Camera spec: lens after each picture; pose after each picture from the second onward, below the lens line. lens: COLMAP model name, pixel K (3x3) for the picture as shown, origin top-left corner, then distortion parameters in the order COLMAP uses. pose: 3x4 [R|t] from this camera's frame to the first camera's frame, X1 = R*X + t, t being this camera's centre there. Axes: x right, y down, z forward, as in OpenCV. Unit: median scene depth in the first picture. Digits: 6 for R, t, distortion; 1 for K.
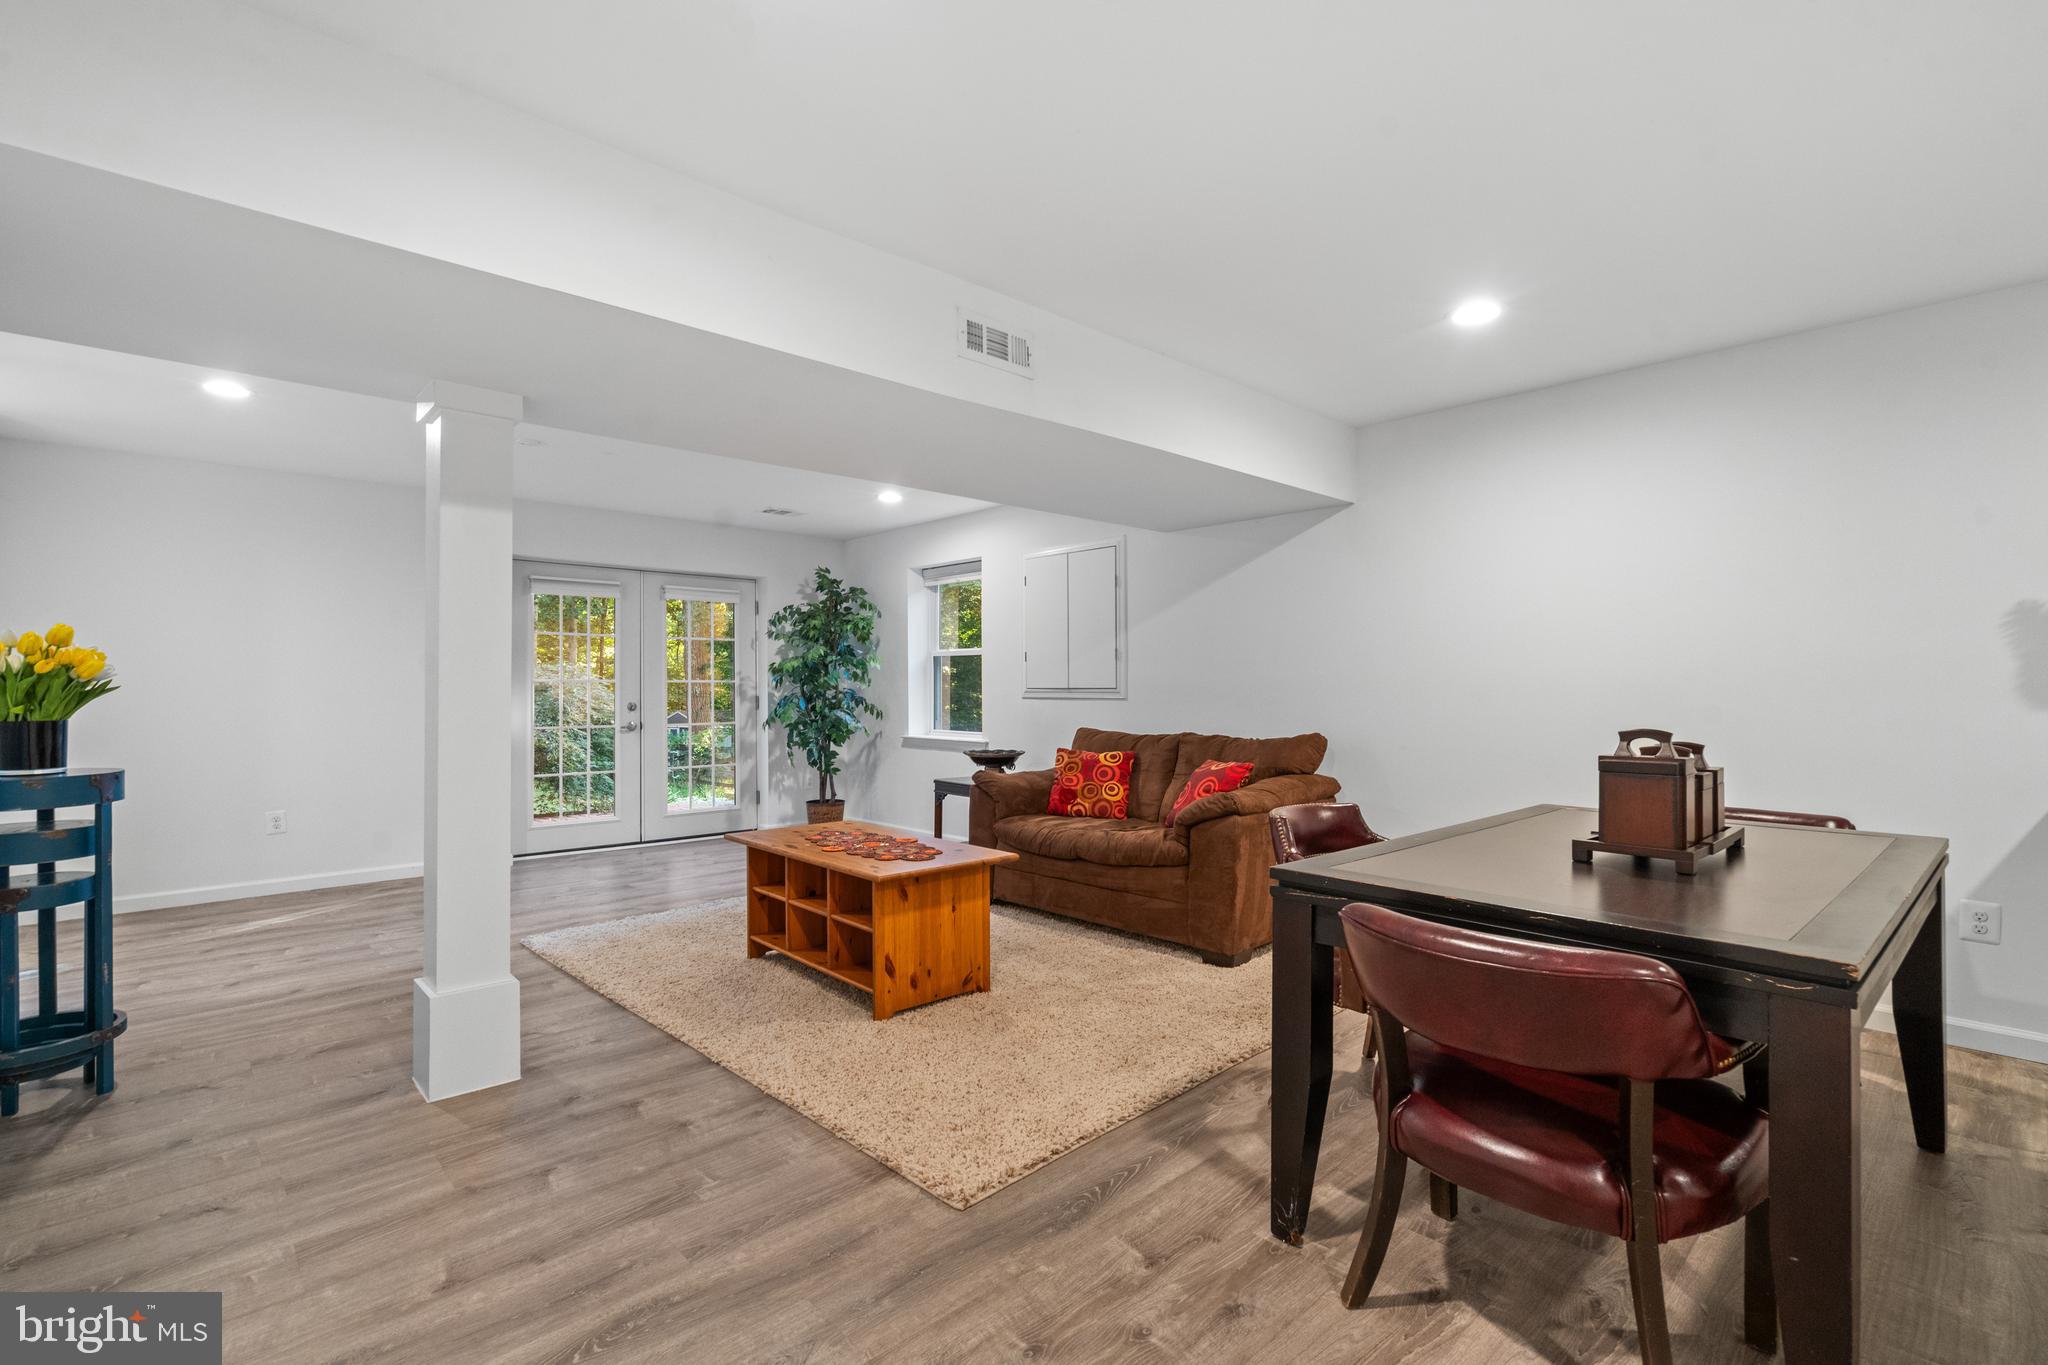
lens RADIAL K [[925.3, 0, 1027.8], [0, 925.3, 679.7], [0, 0, 1]] dist [-0.002361, 0.000917]
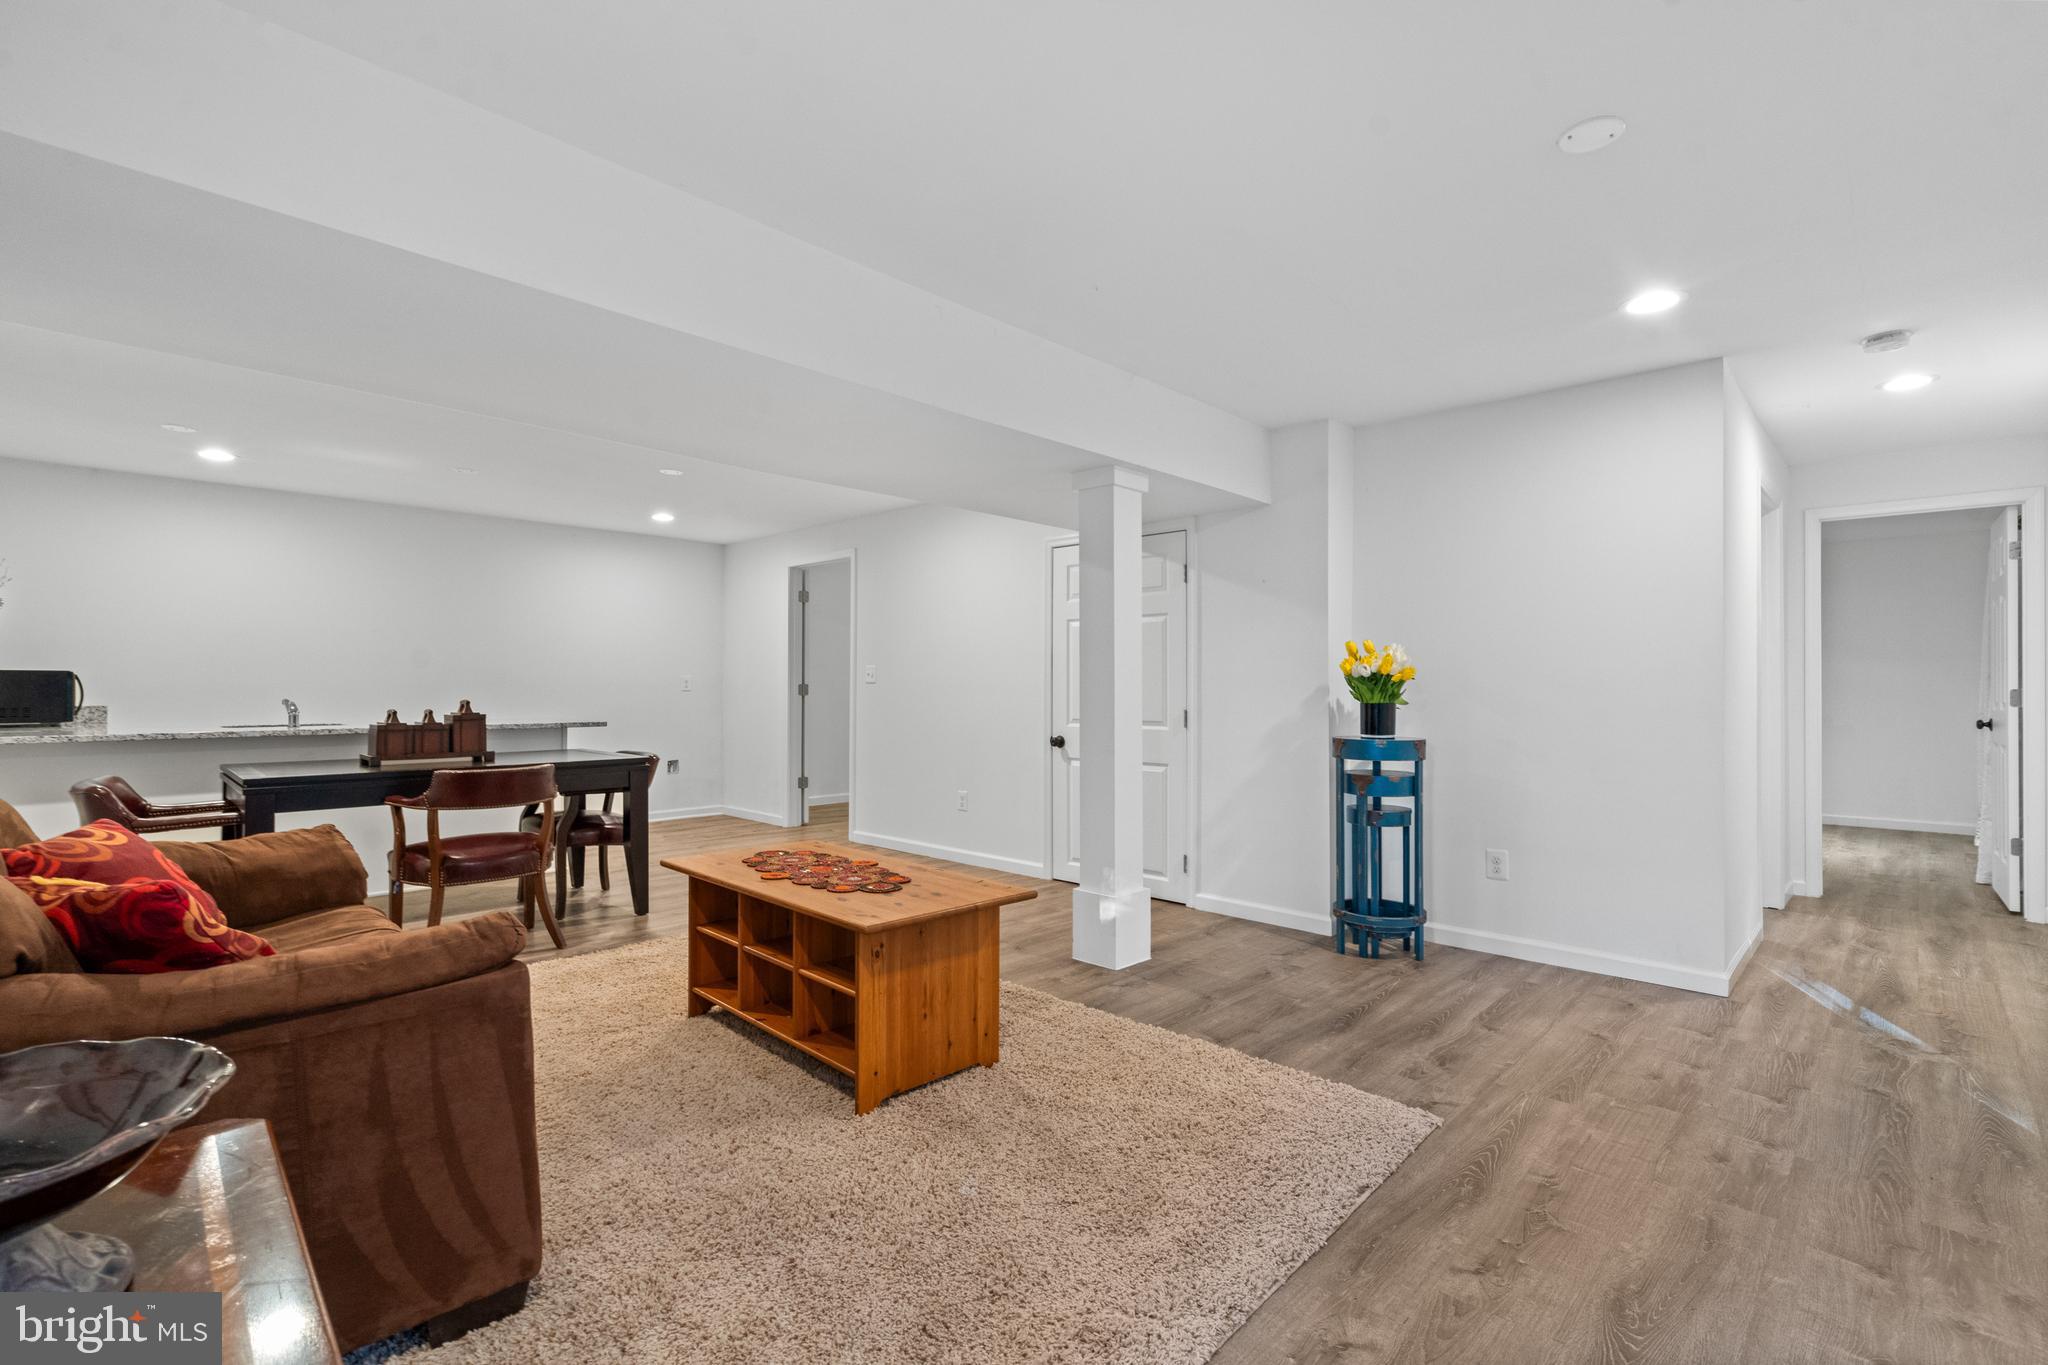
lens RADIAL K [[925.3, 0, 1027.8], [0, 925.3, 679.7], [0, 0, 1]] dist [-0.002361, 0.000917]
pose [[-0.998335, 0.000404, -0.057685, -0.283358], [0.001156, 0.999915, -0.012997, 0.020708], [0.057674, -0.013042, -0.998250, 1.681071]]
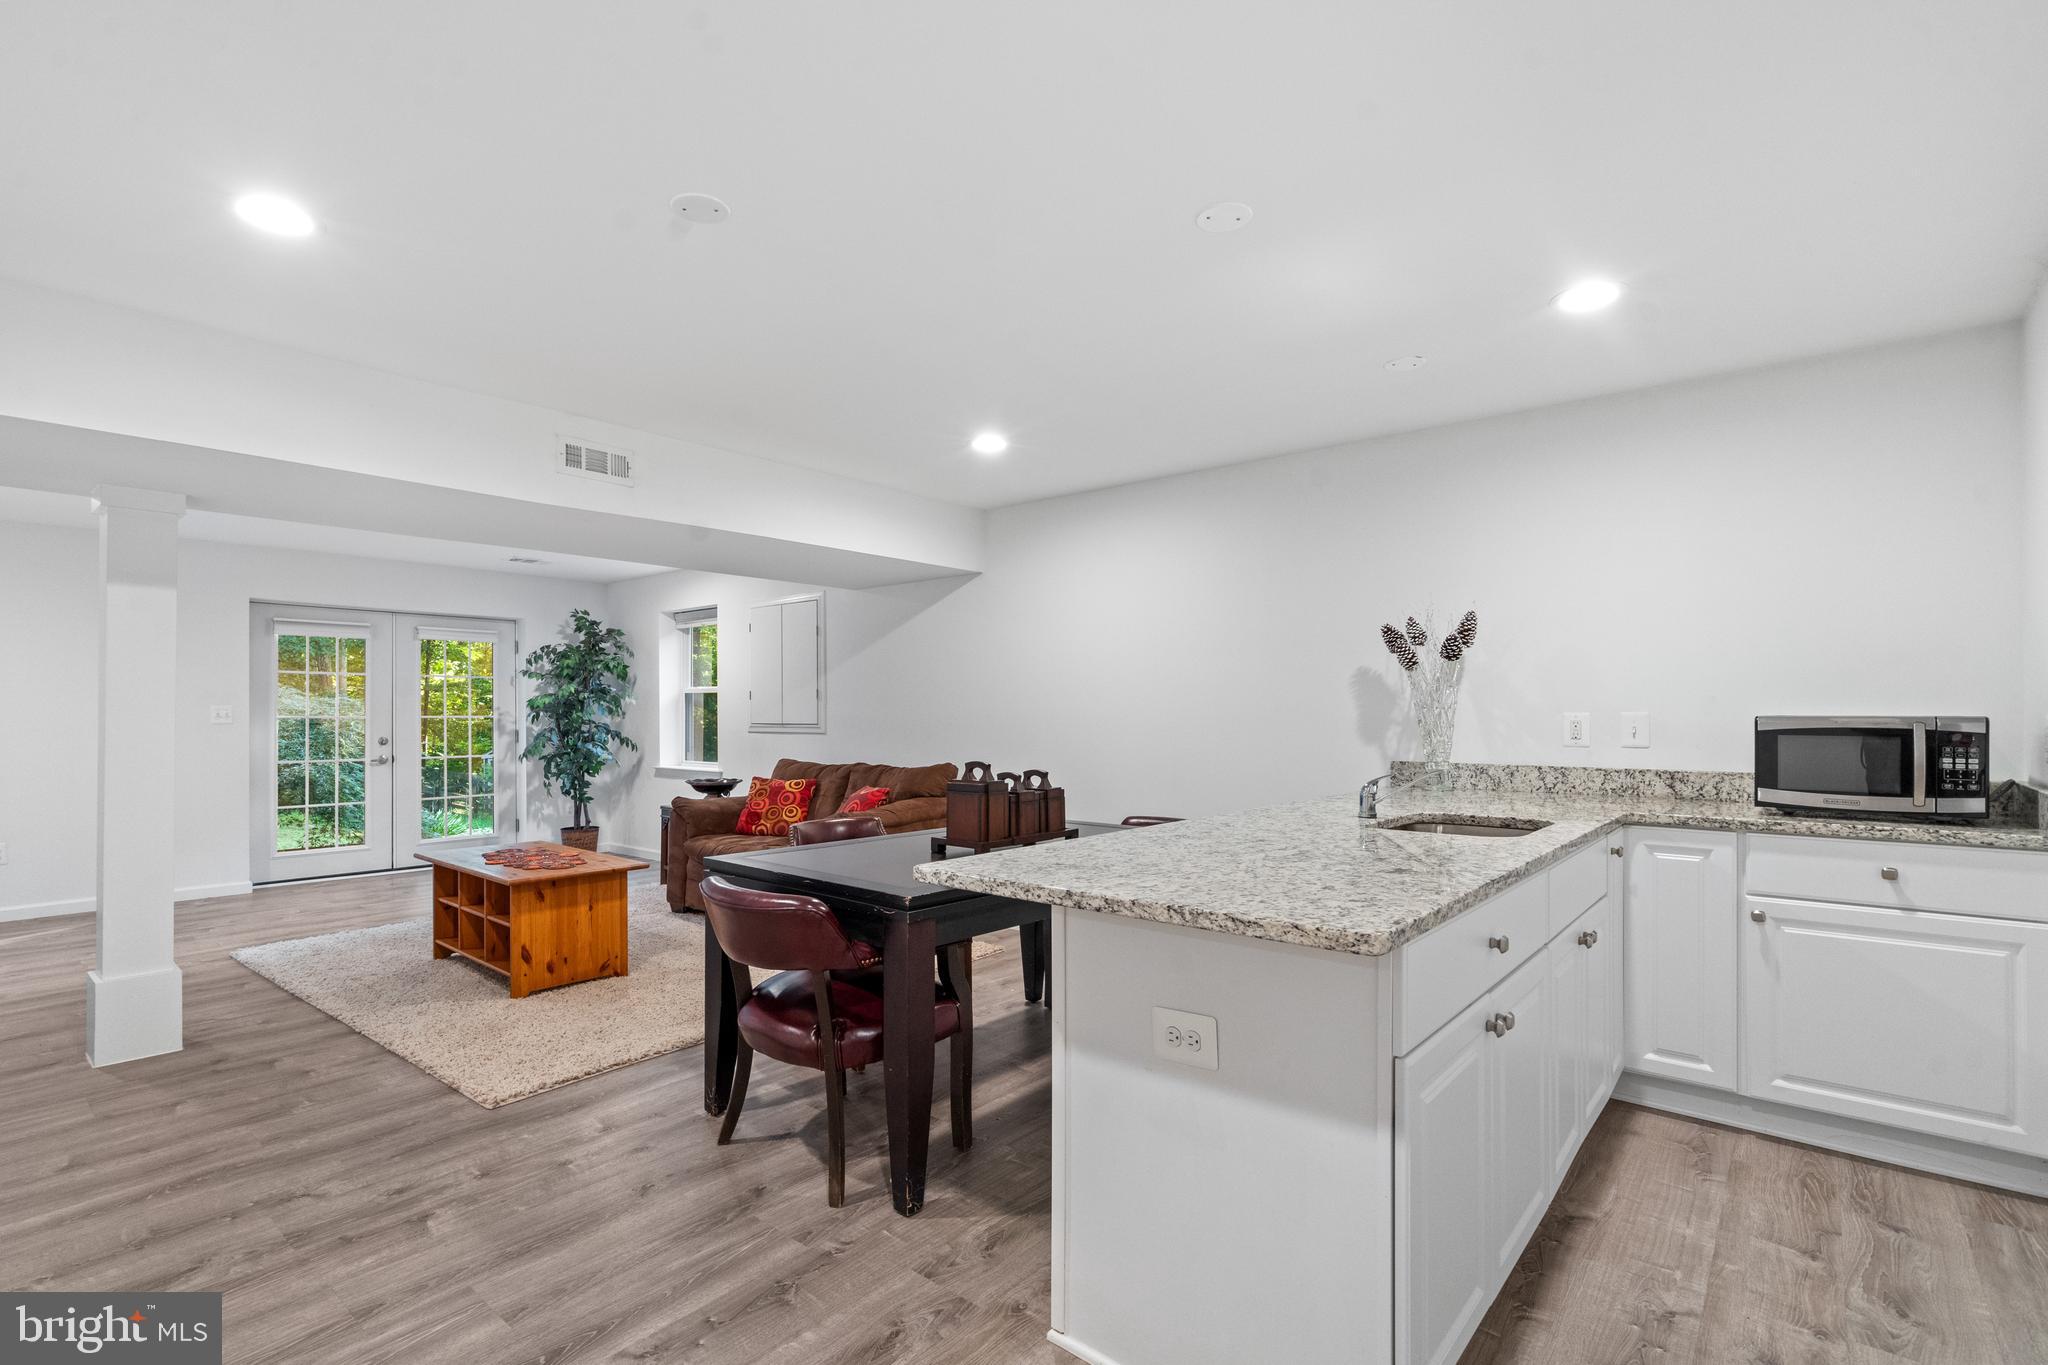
lens RADIAL K [[940.5, 0, 1012.7], [0, 940.5, 709.1], [0, 0, 1]] dist [0.003960, -0.000513]
pose [[0.993724, -0.000813, 0.111854, 0.289815], [0.000436, 0.999994, 0.003389, -0.018639], [-0.111856, -0.003319, 0.993719, -0.262759]]
